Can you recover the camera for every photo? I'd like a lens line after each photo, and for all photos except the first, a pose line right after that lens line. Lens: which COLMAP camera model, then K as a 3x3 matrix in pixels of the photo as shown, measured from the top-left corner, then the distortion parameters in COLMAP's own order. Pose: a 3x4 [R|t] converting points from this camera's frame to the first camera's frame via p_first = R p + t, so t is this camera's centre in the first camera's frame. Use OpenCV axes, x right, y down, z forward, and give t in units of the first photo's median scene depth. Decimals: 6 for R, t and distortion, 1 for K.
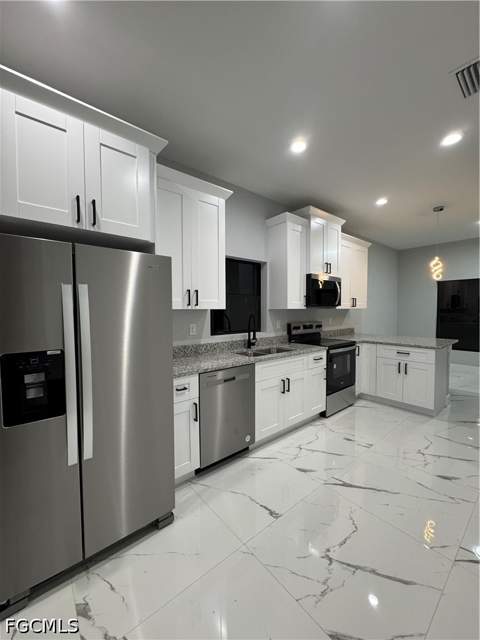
lens RADIAL K [[255.1, 0, 240.4], [0, 255.1, 319.2], [0, 0, 1]] dist [-0.002068, 0.000375]
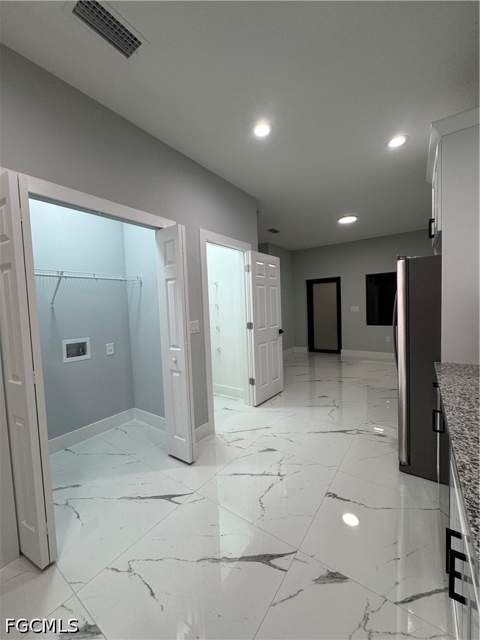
lens RADIAL K [[255.1, 0, 240.0], [0, 255.1, 319.5], [0, 0, 1]] dist [-0.002068, 0.000375]
pose [[-0.966207, 0.054048, -0.252039, 0.453050], [0.032151, 0.995404, 0.090205, -0.039715], [0.255756, 0.079053, -0.963504, 1.160605]]
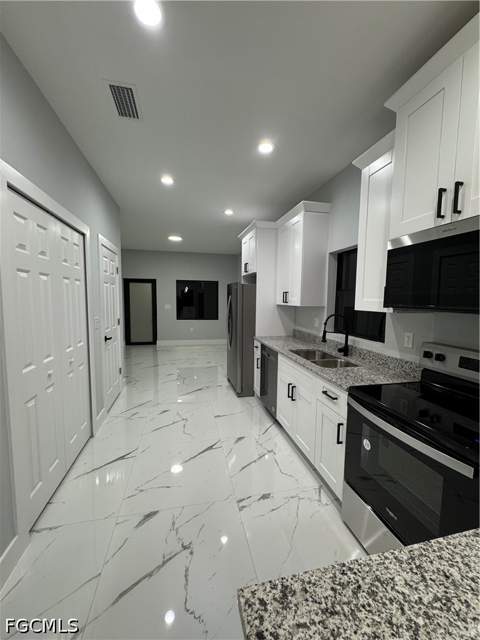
lens RADIAL K [[255.1, 0, 239.2], [0, 255.1, 319.7], [0, 0, 1]] dist [-0.002068, 0.000375]
pose [[-0.456272, 0.074631, -0.886705, 1.029011], [-0.042687, 0.993494, 0.105584, -0.082764], [0.888816, 0.086026, -0.450118, 1.193906]]
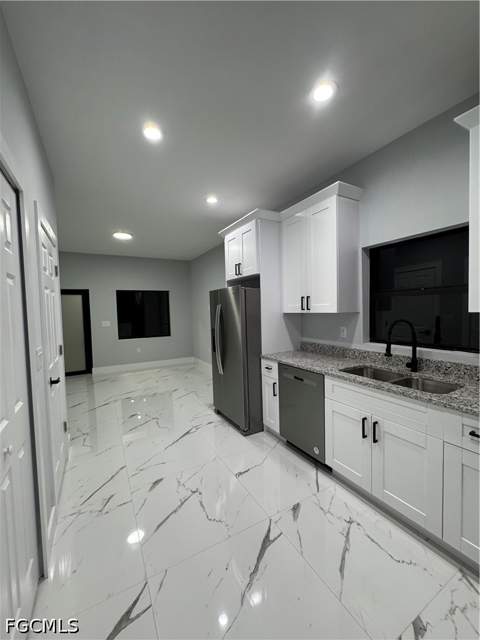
lens RADIAL K [[255.1, 0, 238.9], [0, 255.1, 319.4], [0, 0, 1]] dist [-0.002068, 0.000375]
pose [[-0.185290, 0.046731, -0.981572, 0.854933], [-0.008602, 0.998753, 0.049173, -0.053917], [0.982646, 0.017555, -0.184657, 0.764715]]
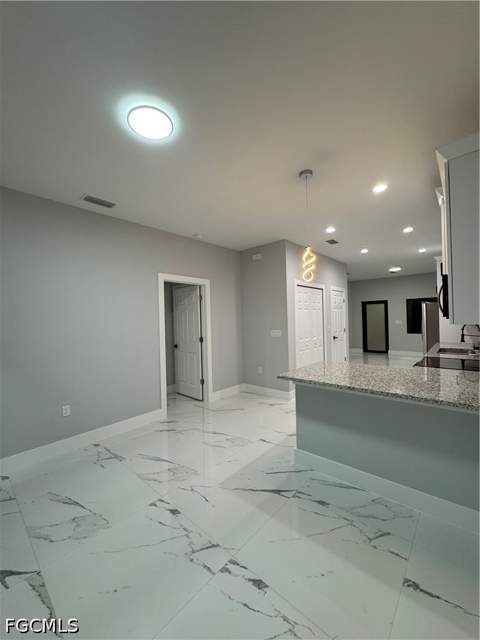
lens RADIAL K [[255.1, 0, 241.1], [0, 255.1, 318.1], [0, 0, 1]] dist [-0.002068, 0.000375]
pose [[-0.988098, 0.031231, -0.150620, 1.418406], [0.026151, 0.999024, 0.035585, -0.121638], [0.151584, 0.031223, -0.987951, 2.203699]]
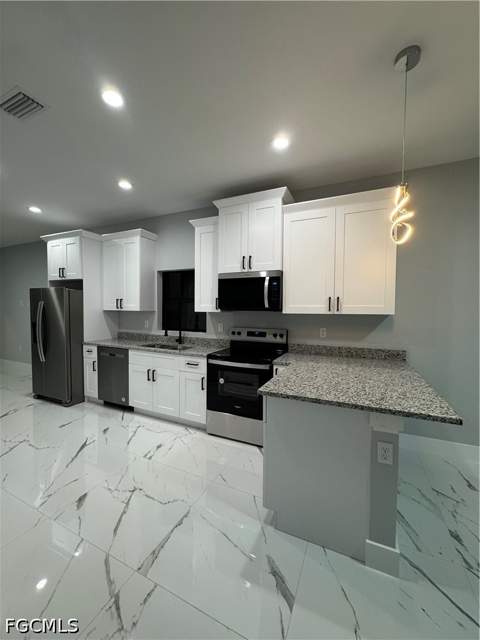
lens RADIAL K [[255.1, 0, 238.4], [0, 255.1, 320.6], [0, 0, 1]] dist [-0.002068, 0.000375]
pose [[0.421851, 0.048065, -0.905390, 1.390878], [-0.047070, 0.998408, 0.031072, -0.051876], [0.905443, 0.029509, 0.423442, 0.834840]]
